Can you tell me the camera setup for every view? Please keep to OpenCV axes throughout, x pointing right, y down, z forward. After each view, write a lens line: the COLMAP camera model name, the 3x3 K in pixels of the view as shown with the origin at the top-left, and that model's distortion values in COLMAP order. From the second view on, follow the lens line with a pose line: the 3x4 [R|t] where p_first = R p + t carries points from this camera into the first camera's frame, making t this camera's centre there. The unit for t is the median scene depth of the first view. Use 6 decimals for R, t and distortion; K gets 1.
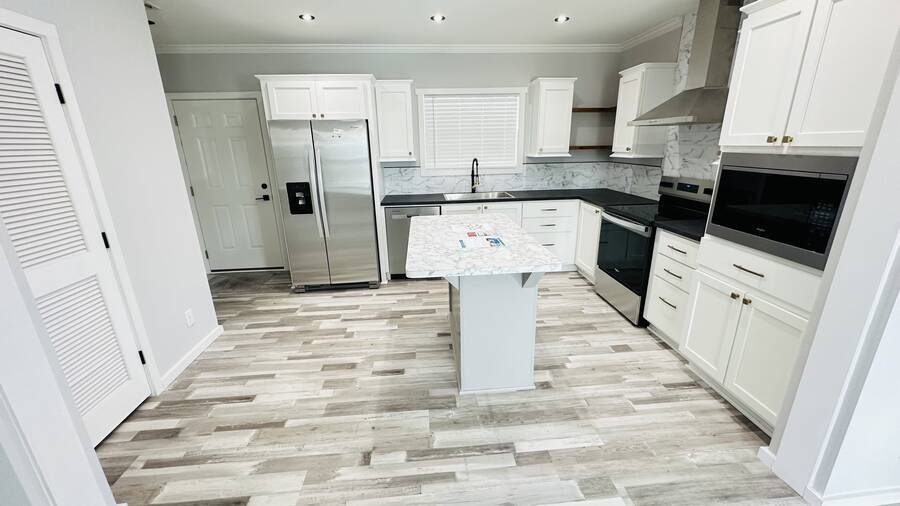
lens RADIAL K [[359.0, 0, 452.3], [0, 359.0, 252.3], [0, 0, 1]] dist [-0.002047, 0.000052]
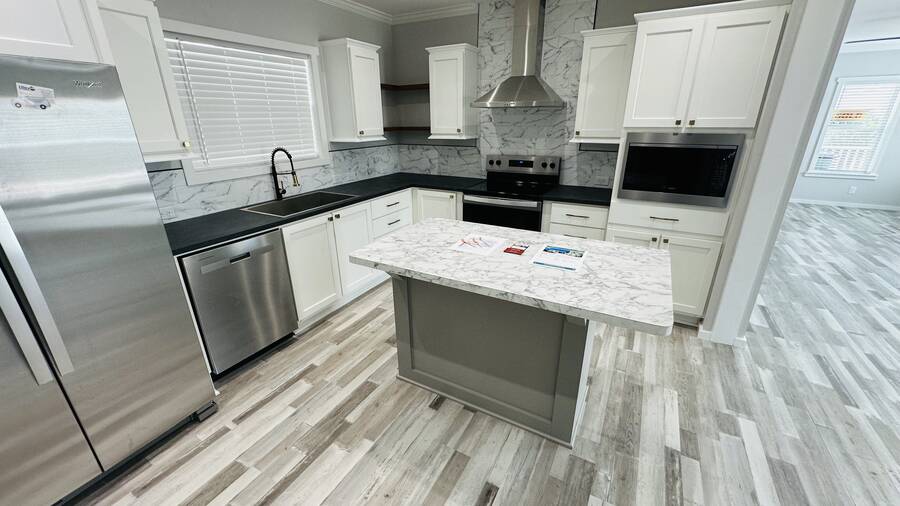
lens RADIAL K [[358.2, 0, 449.9], [0, 358.2, 252.2], [0, 0, 1]] dist [-0.002224, 0.001035]
pose [[0.555643, -0.279564, 0.783010, -0.416307], [0.240068, 0.955607, 0.170829, -0.144913], [-0.796007, 0.093056, 0.598091, 0.469741]]
